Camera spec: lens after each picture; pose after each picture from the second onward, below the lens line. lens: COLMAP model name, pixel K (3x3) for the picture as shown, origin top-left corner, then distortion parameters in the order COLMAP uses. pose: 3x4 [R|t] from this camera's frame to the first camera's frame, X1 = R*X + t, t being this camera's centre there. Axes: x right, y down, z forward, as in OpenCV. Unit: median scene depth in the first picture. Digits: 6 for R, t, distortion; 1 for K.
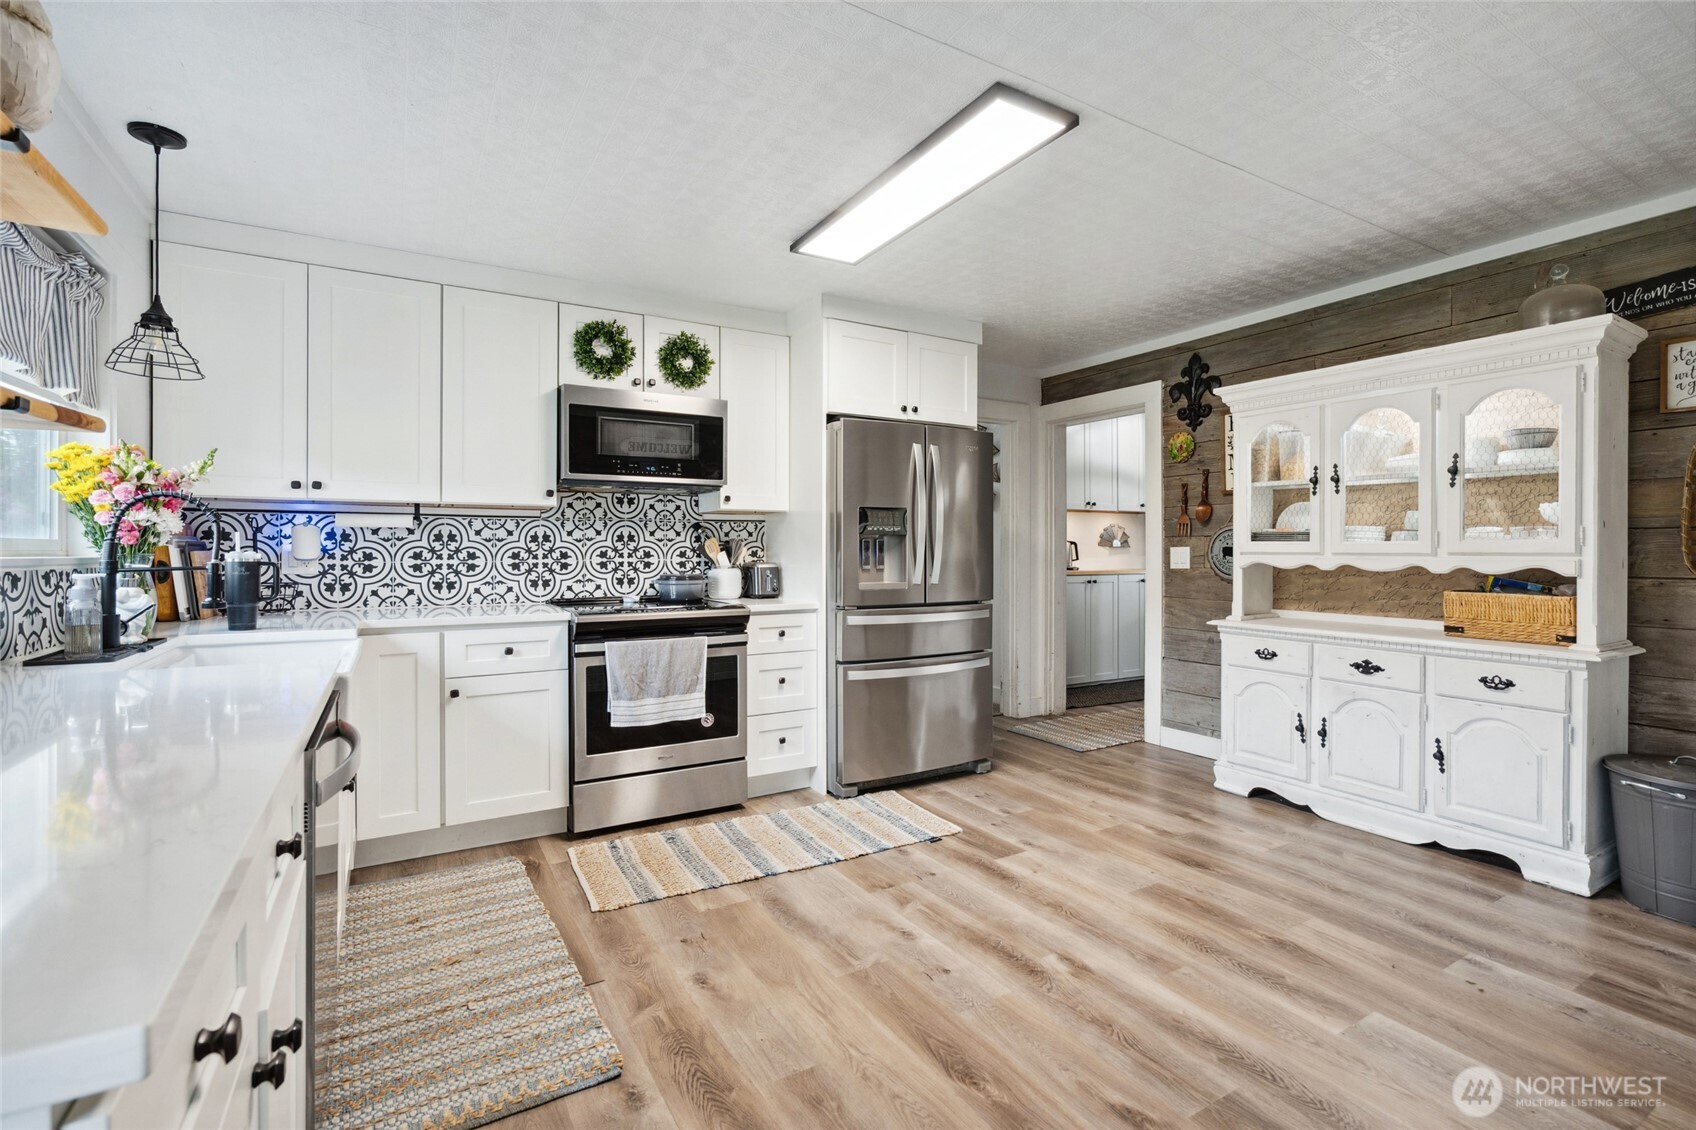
lens RADIAL K [[756.8, 0, 845.2], [0, 756.8, 556.8], [0, 0, 1]] dist [-0.010325, 0.000064]
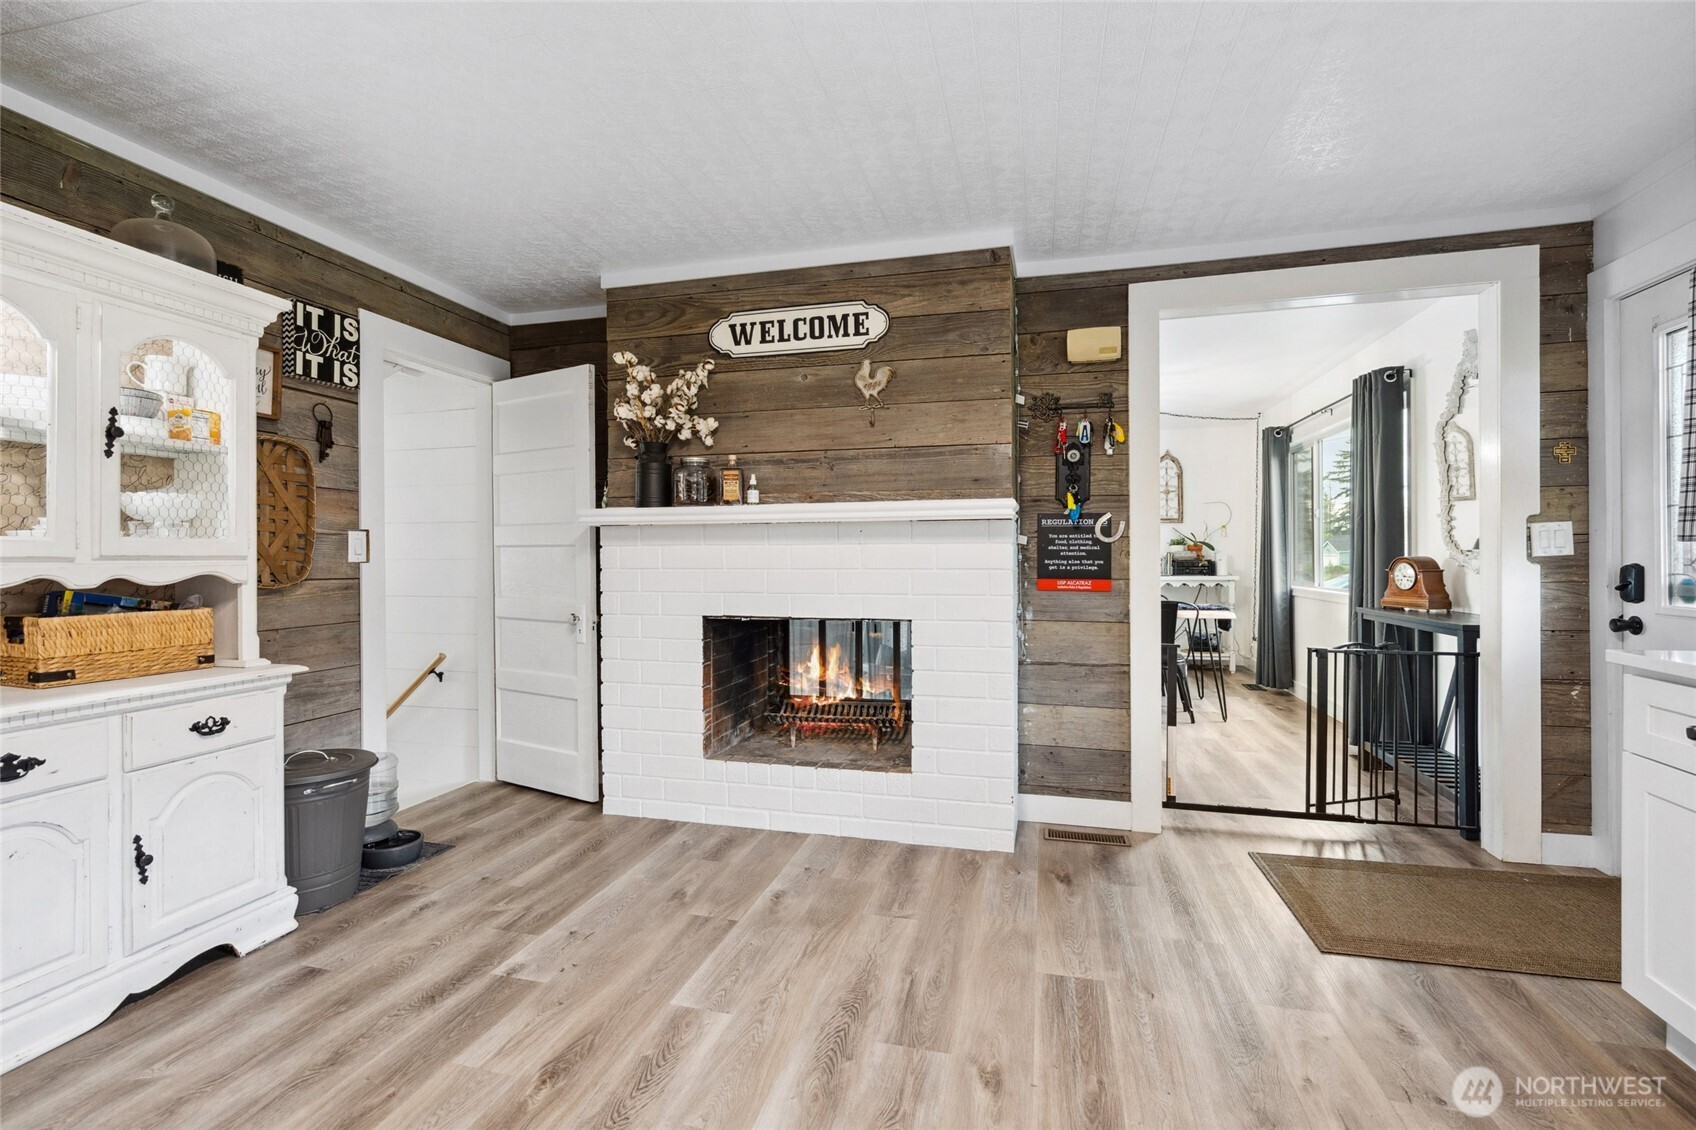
lens RADIAL K [[756.8, 0, 845.2], [0, 756.8, 556.8], [0, 0, 1]] dist [-0.010325, 0.000064]
pose [[-0.710830, 0.002144, 0.703360, -0.116244], [0.011142, 0.999904, 0.008212, -0.002778], [-0.703276, 0.013674, -0.710786, 0.988012]]
